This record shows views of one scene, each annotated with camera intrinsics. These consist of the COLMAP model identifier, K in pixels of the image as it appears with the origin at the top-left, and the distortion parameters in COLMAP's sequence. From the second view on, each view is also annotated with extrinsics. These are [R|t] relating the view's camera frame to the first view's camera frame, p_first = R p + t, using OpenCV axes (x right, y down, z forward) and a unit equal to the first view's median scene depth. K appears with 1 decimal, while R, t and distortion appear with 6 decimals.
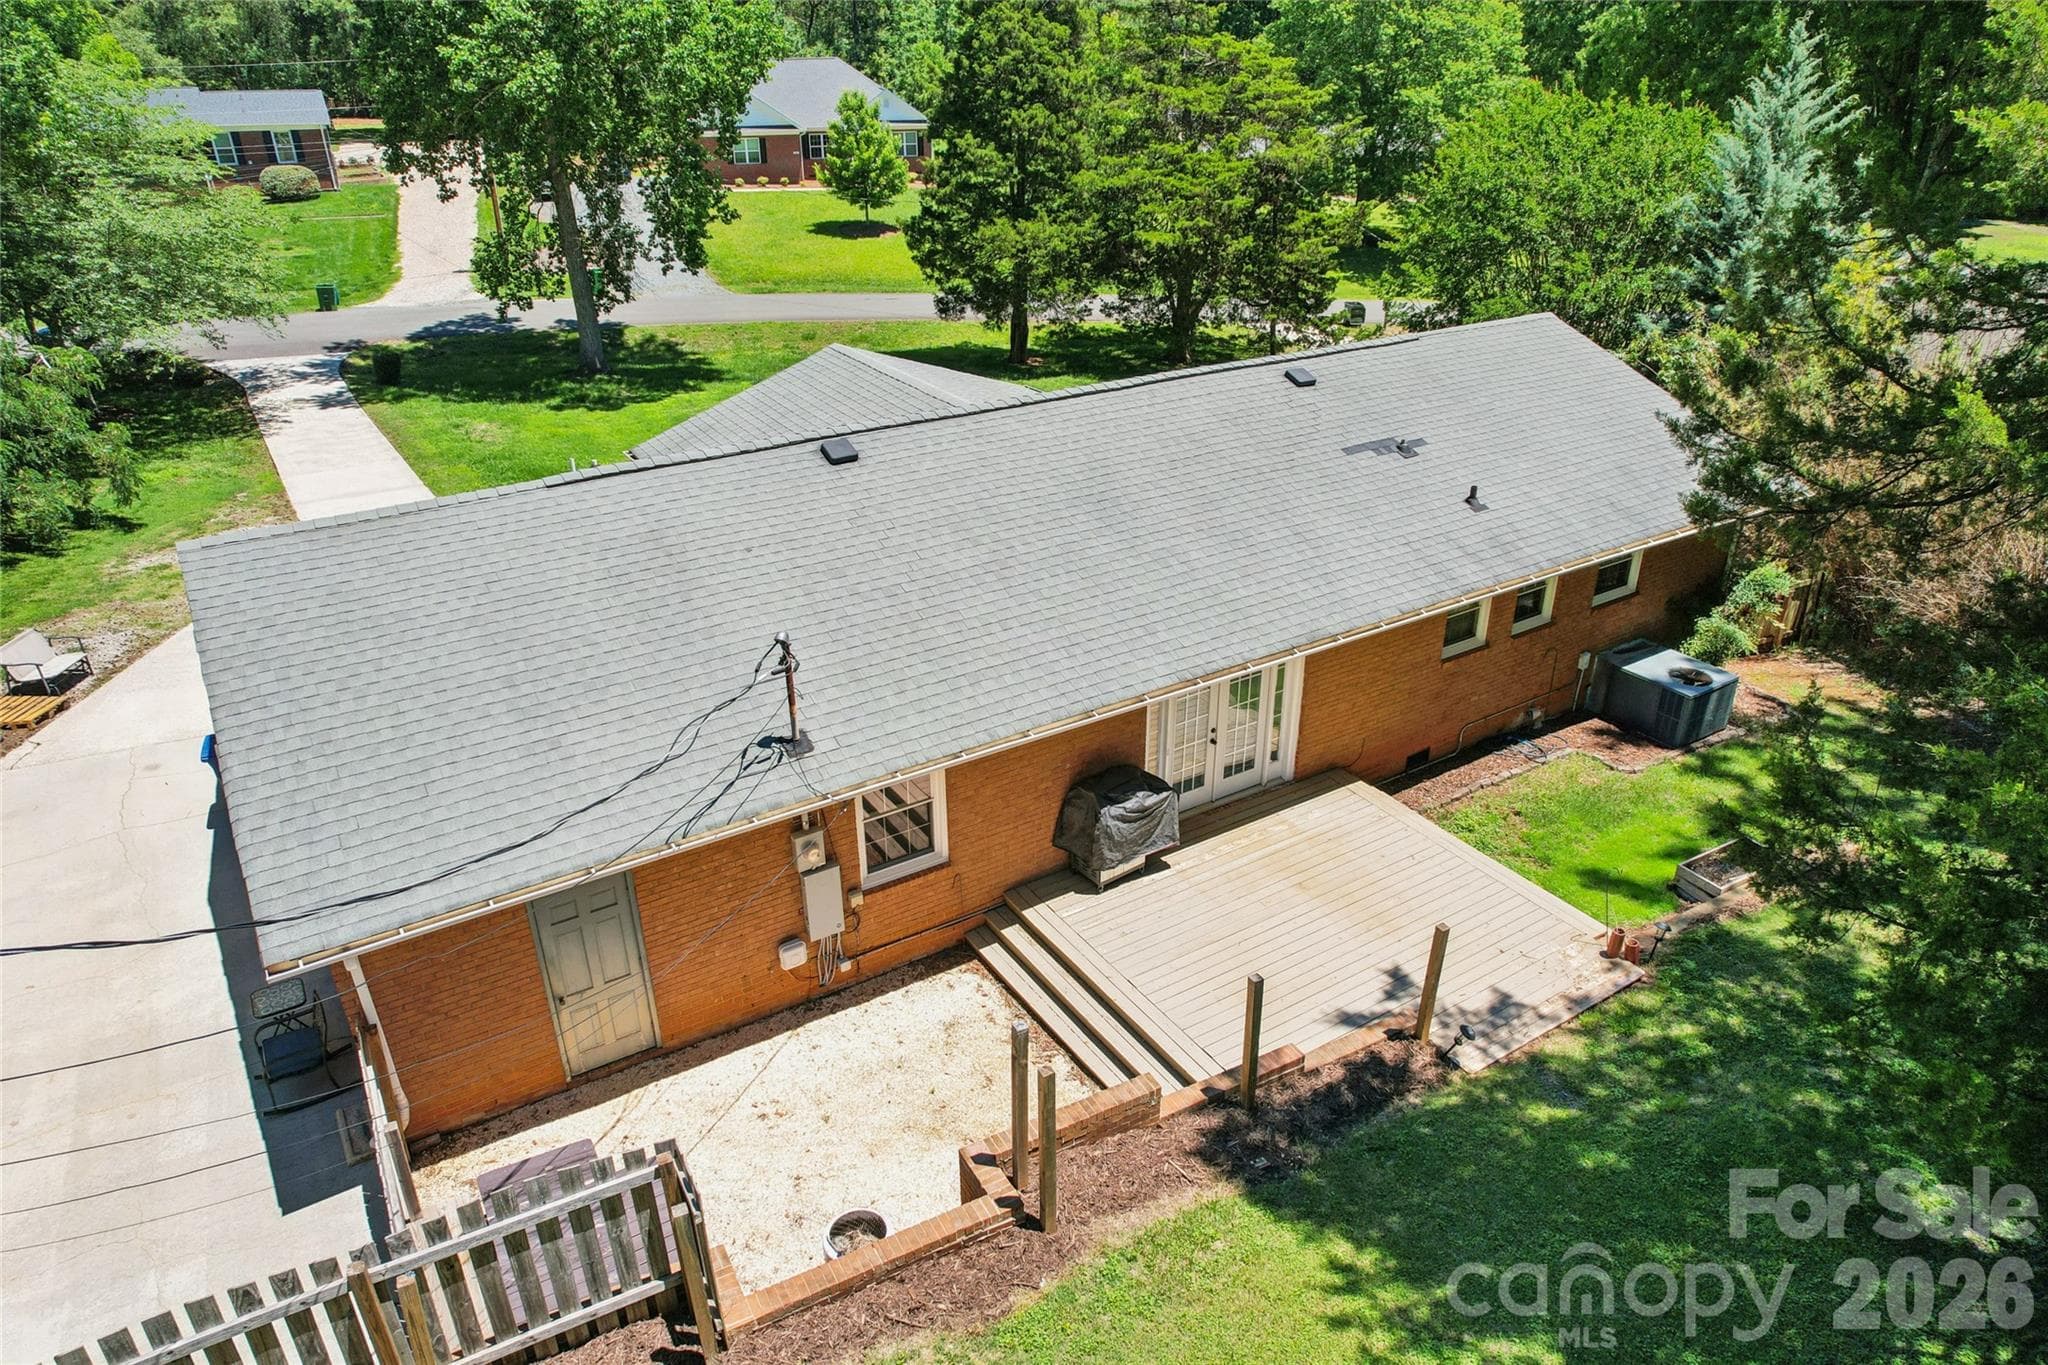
lens RADIAL K [[1300.6, 0, 1044.1], [0, 1300.6, 681.9], [0, 0, 1]] dist [-0.064862, 0.058282]
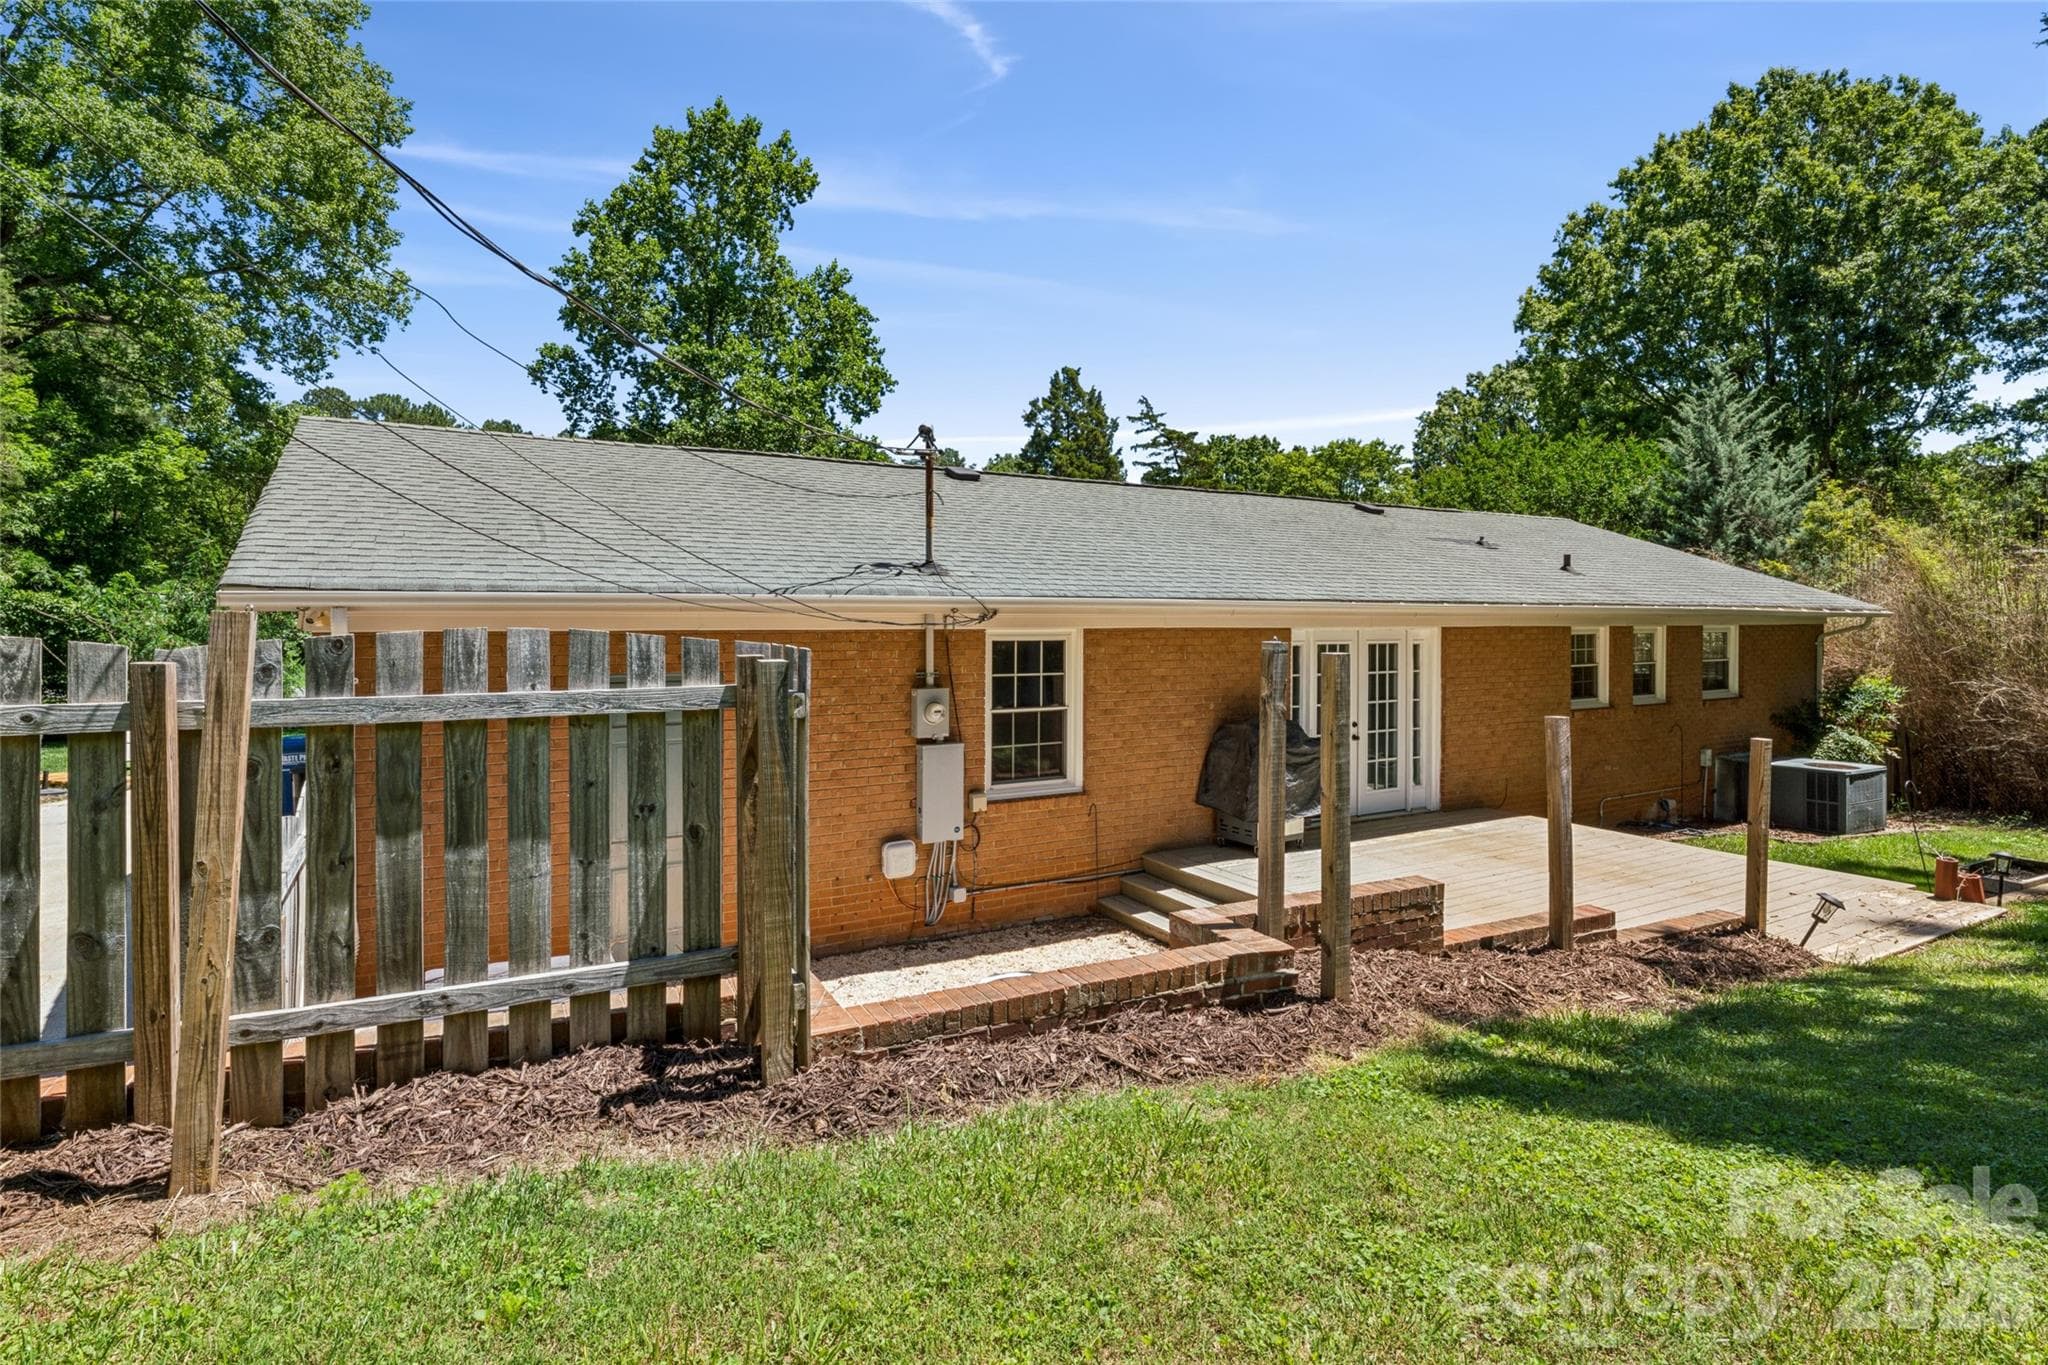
lens RADIAL K [[1043.5, 0, 1014.3], [0, 1043.5, 617.5], [0, 0, 1]] dist [0.000473, 0.000372]
pose [[0.999385, 0.010606, -0.033418, -0.096997], [-0.024396, 0.894912, -0.445576, 0.342424], [0.025181, 0.446117, 0.894620, 0.337829]]
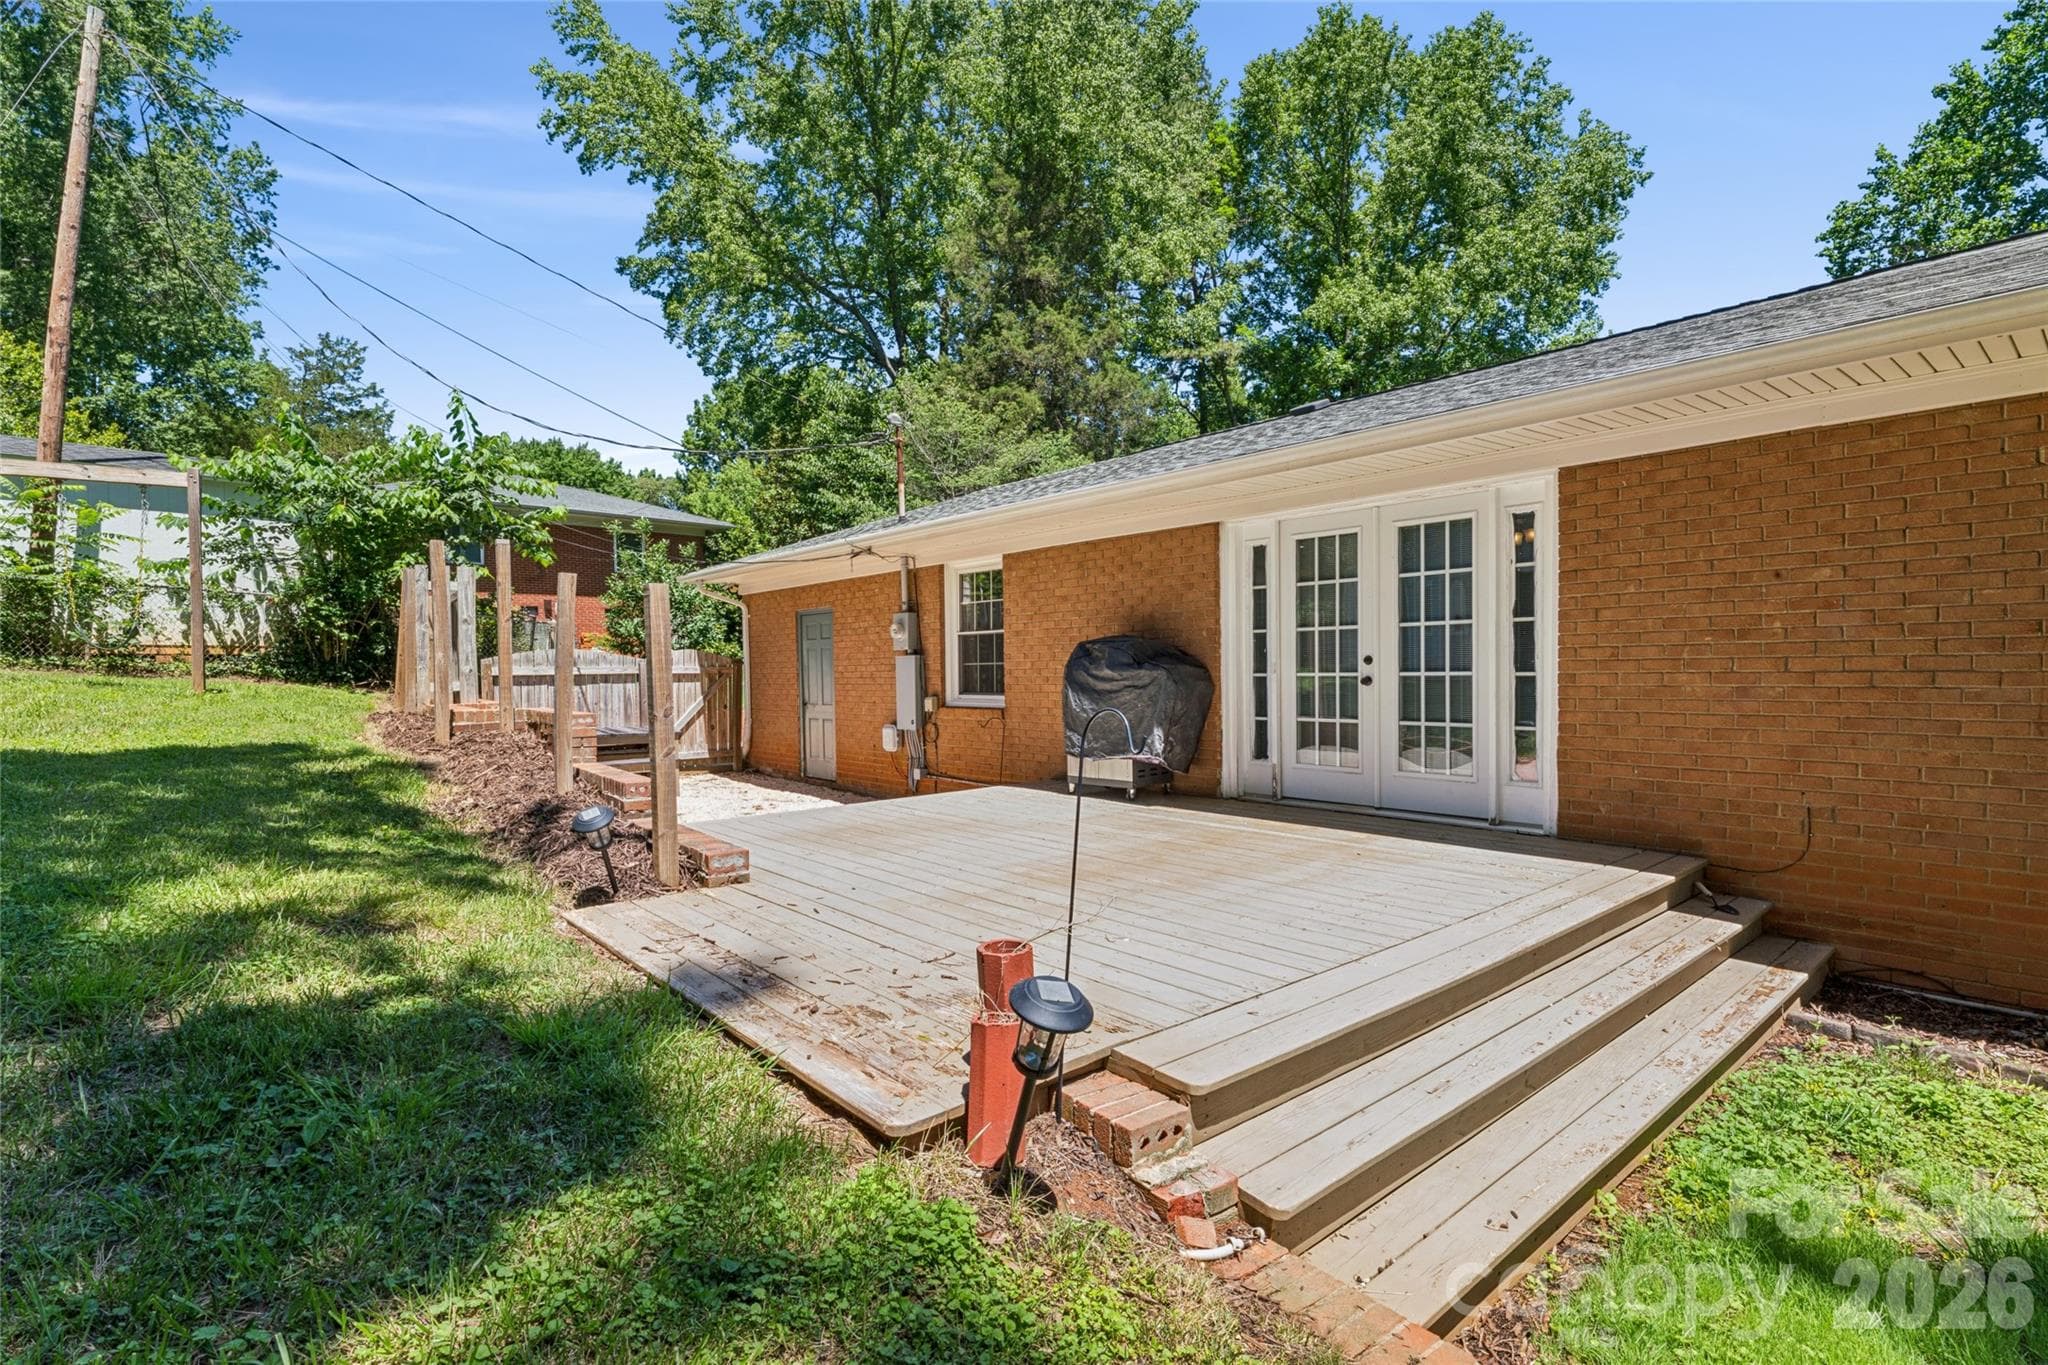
lens RADIAL K [[968.1, 0, 1024.0], [0, 968.1, 682.5], [0, 0, 1]] dist [-0.002096, 0.000226]
pose [[0.138359, 0.015494, -0.990261, 0.597714], [-0.438131, 0.897673, -0.047170, 0.149171], [0.888200, 0.440390, 0.130990, 0.916088]]
